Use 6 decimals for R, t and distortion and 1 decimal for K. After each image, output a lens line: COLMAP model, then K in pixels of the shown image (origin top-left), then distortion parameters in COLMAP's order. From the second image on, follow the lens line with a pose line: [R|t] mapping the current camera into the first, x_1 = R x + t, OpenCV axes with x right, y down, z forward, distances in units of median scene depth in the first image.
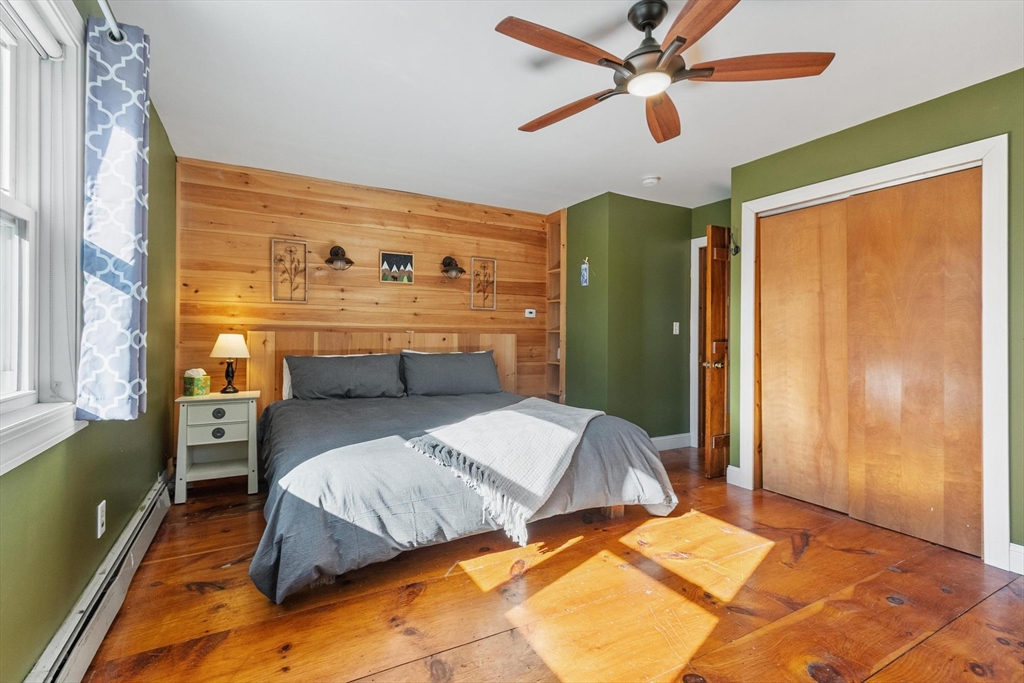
lens RADIAL K [[457.9, 0, 509.2], [0, 457.9, 340.5], [0, 0, 1]] dist [0.001893, -0.000227]
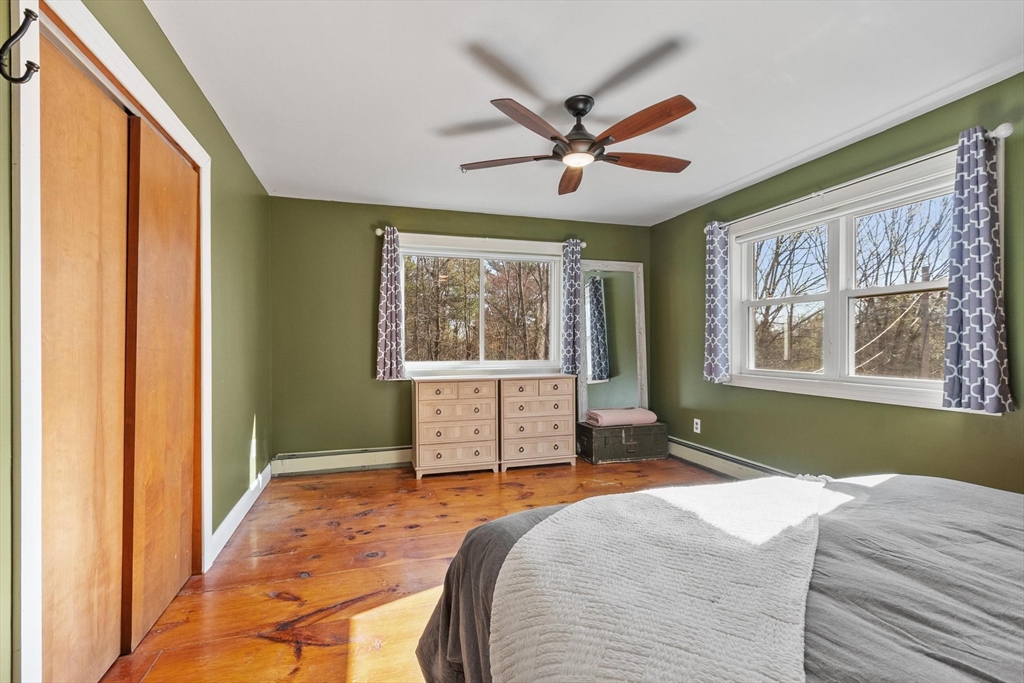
lens RADIAL K [[457.9, 0, 509.2], [0, 457.9, 340.5], [0, 0, 1]] dist [0.001893, -0.000227]
pose [[-0.977095, -0.006293, 0.212711, 0.159406], [-0.005542, 0.999976, 0.004123, -0.030470], [-0.212731, 0.002850, -0.977107, 1.713781]]
